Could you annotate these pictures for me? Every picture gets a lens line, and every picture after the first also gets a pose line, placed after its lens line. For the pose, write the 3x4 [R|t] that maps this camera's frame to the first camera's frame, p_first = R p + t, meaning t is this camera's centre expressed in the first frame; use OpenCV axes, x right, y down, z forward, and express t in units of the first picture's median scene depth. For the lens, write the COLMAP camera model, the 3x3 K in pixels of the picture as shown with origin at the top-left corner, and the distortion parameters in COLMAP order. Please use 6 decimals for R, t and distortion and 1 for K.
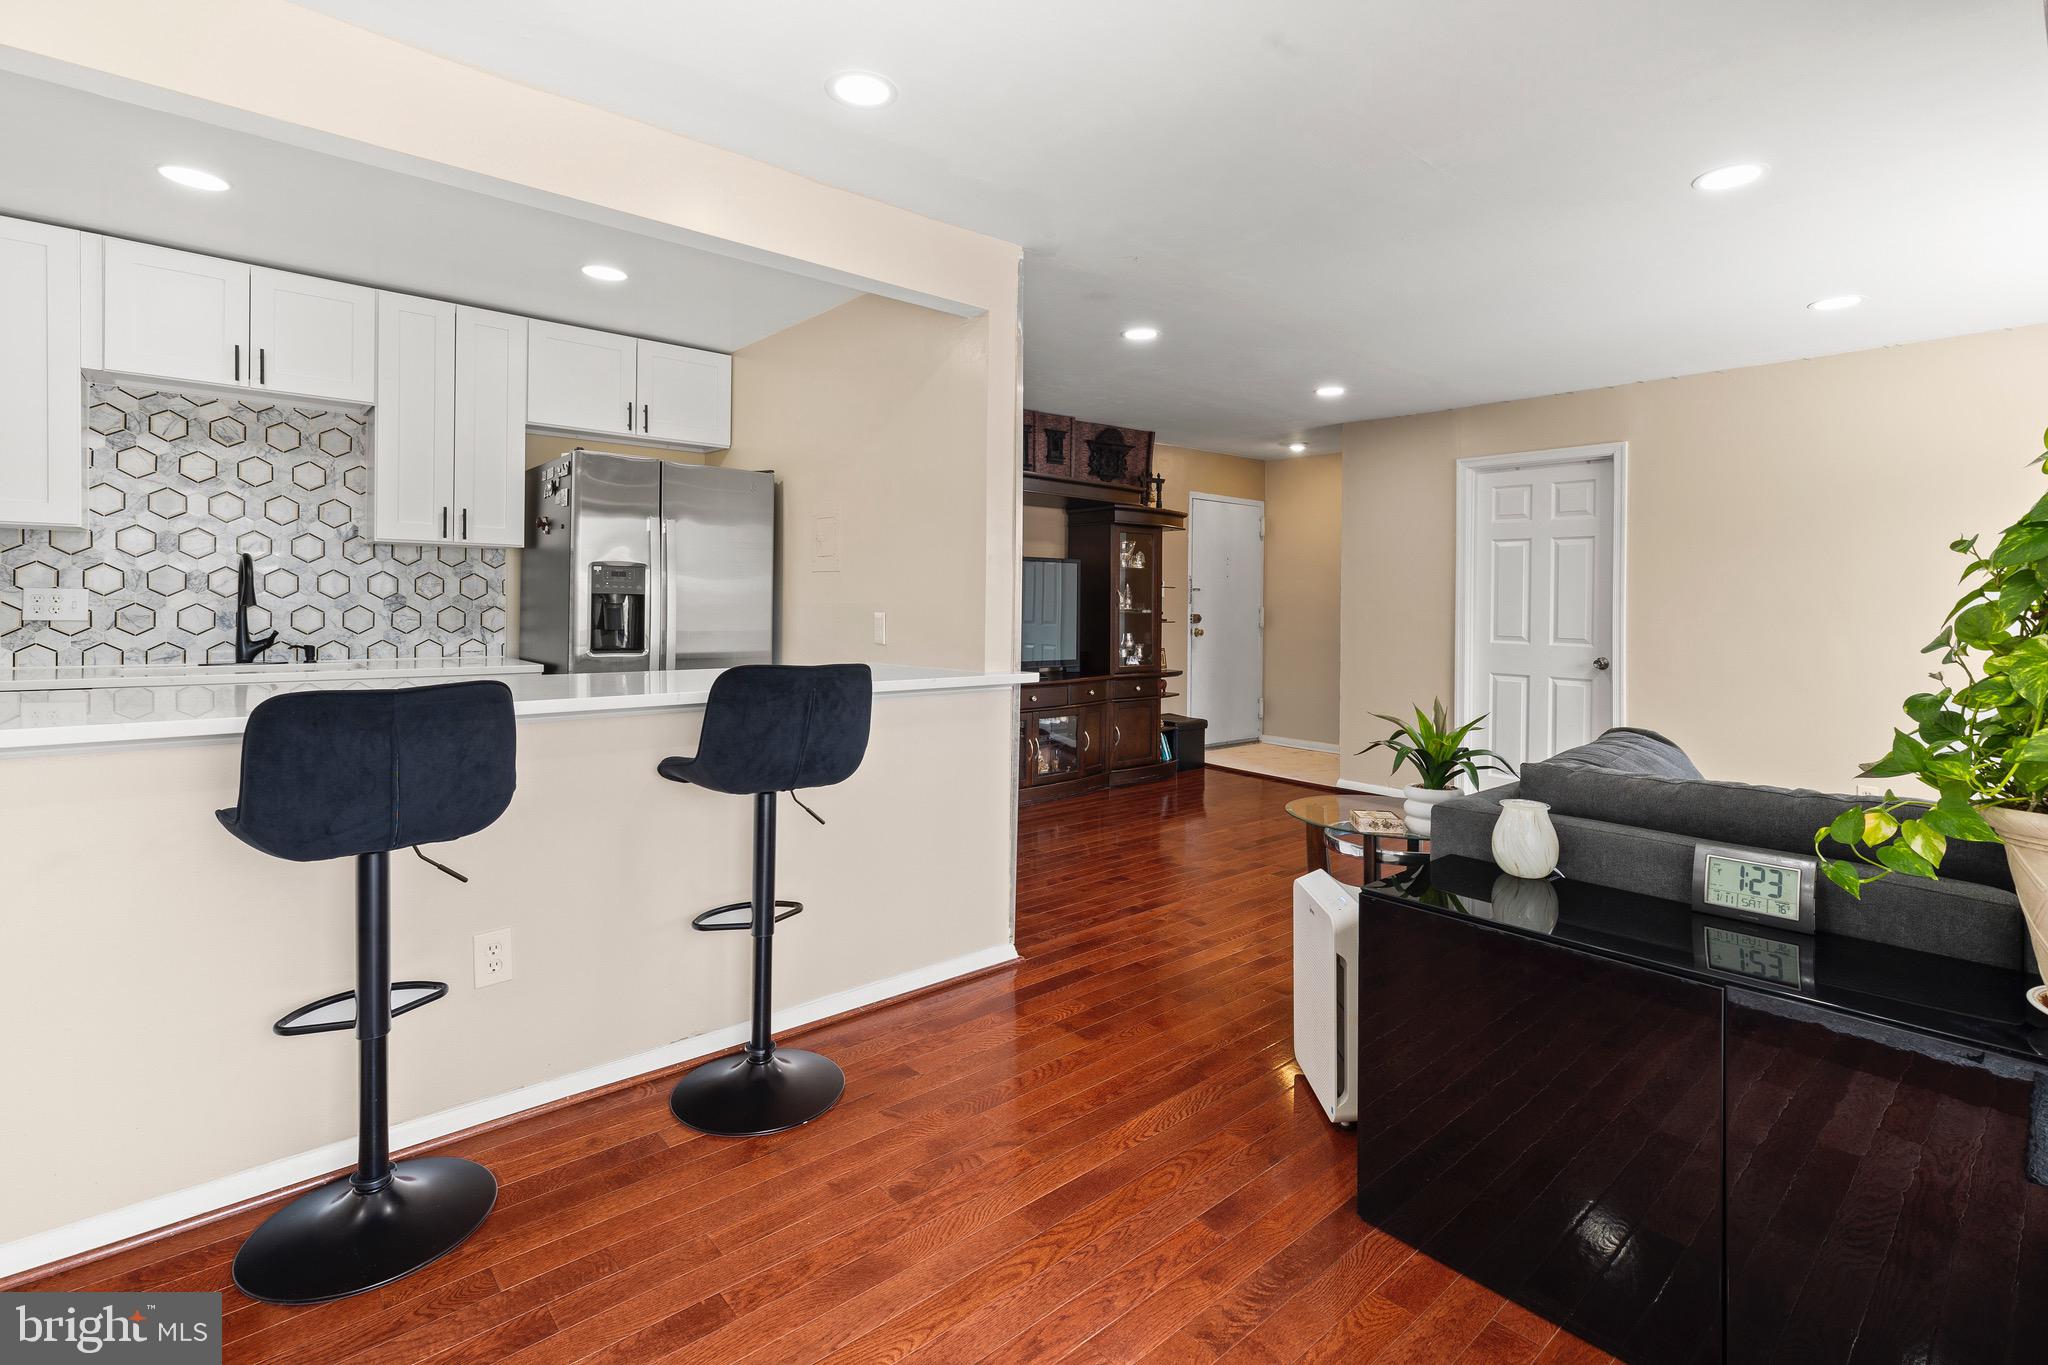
lens RADIAL K [[940.7, 0, 1026.2], [0, 940.7, 607.0], [0, 0, 1]] dist [0.000831, 0.000656]
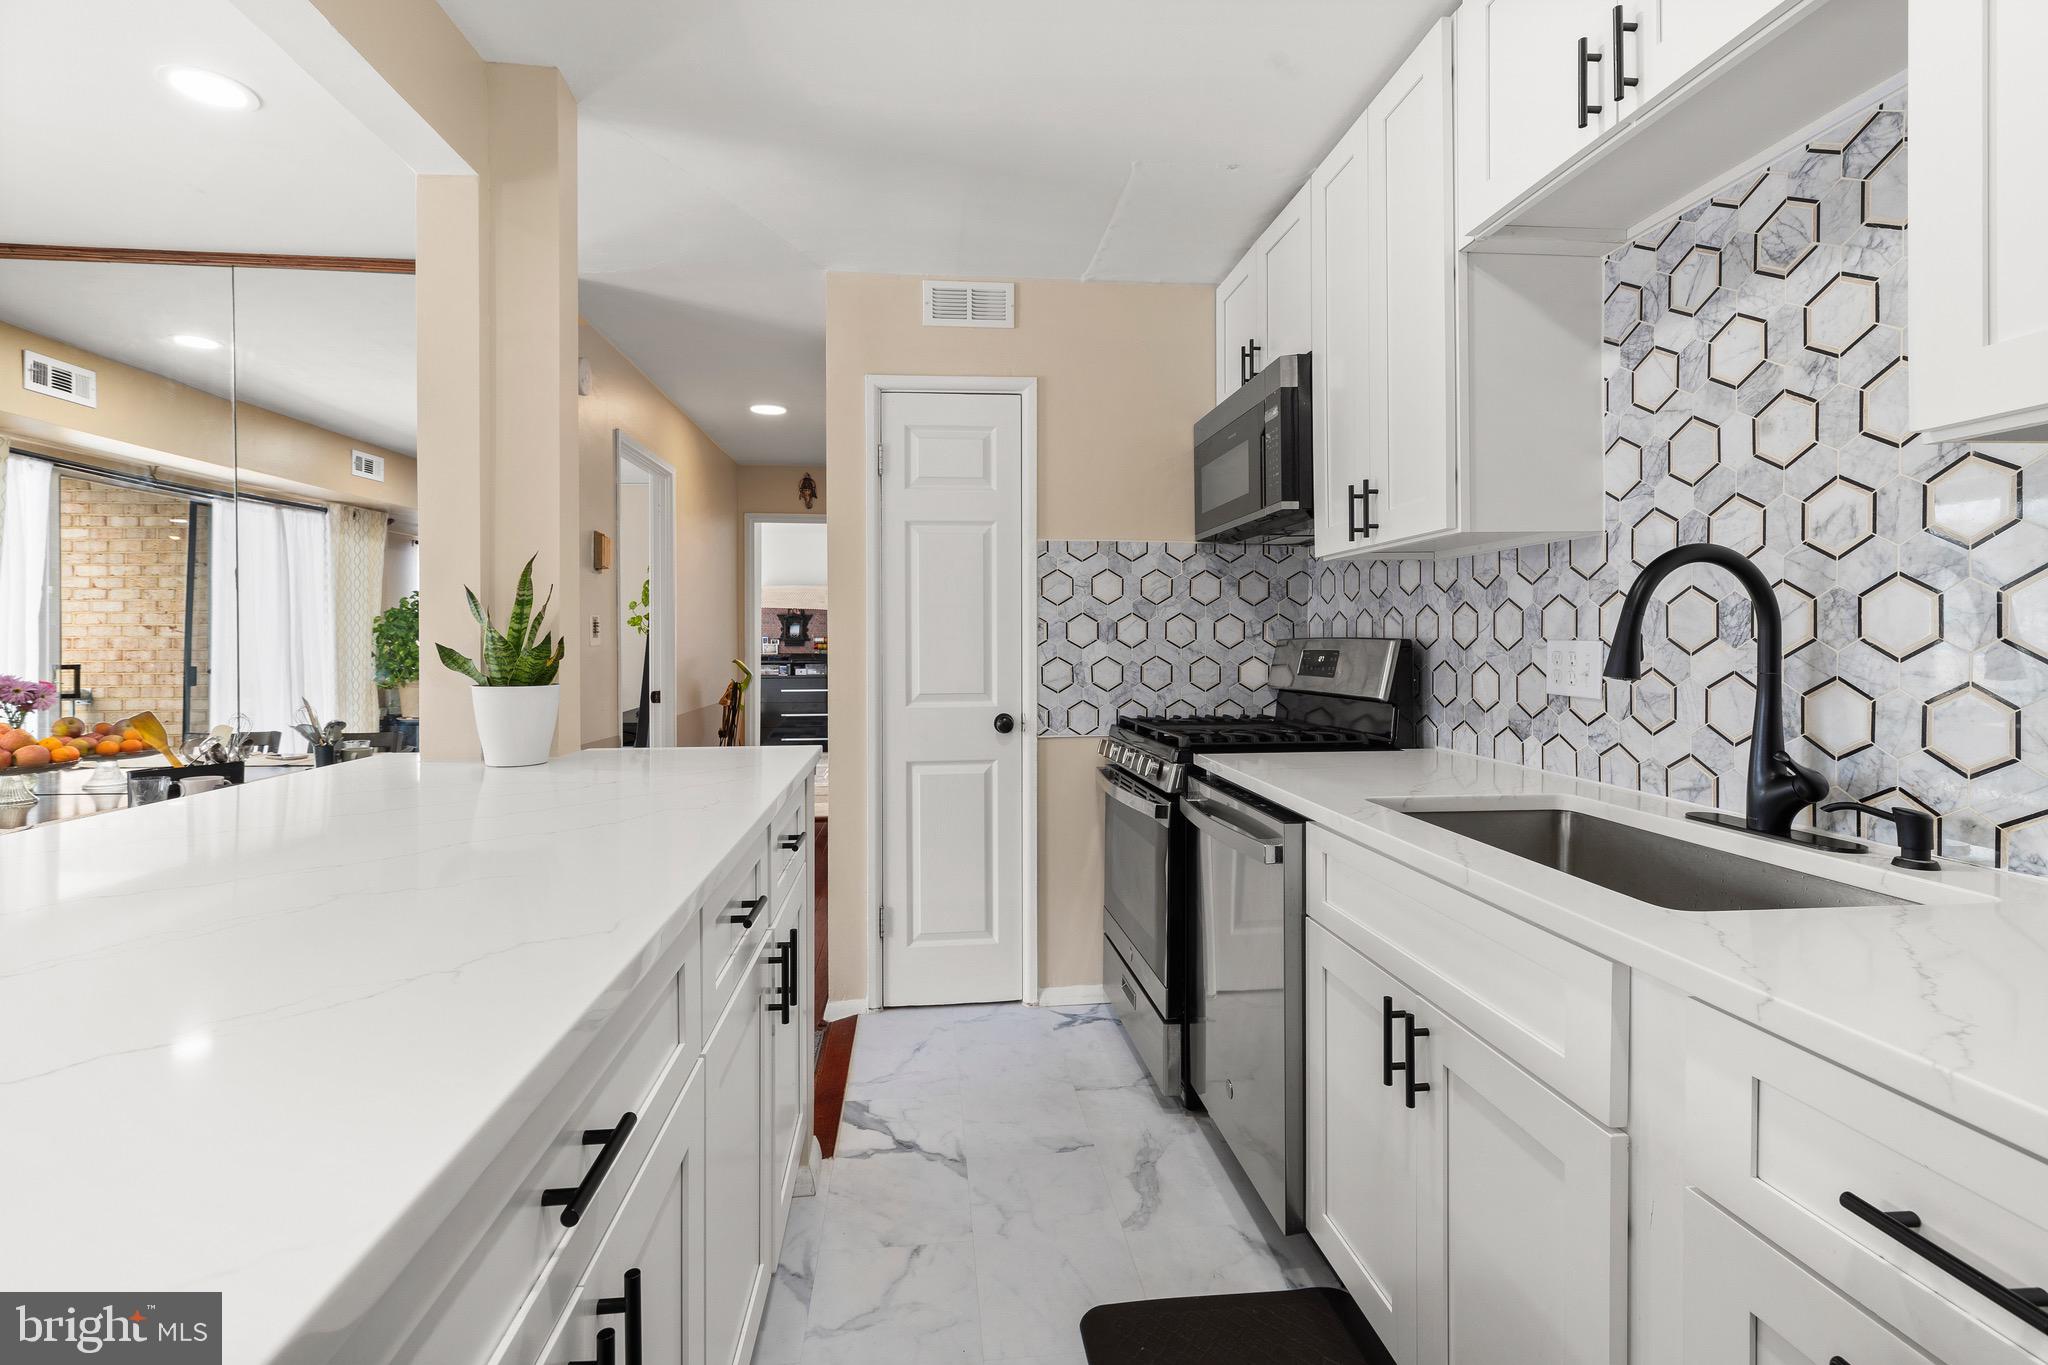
lens RADIAL K [[920.0, 0, 1010.2], [0, 920.0, 655.2], [0, 0, 1]] dist [-0.003159, -0.000199]
pose [[-0.580289, 0.003381, -0.814404, -0.341095], [-0.008554, 0.999911, 0.010246, -0.012390], [0.814366, 0.012912, -0.580208, 0.946758]]
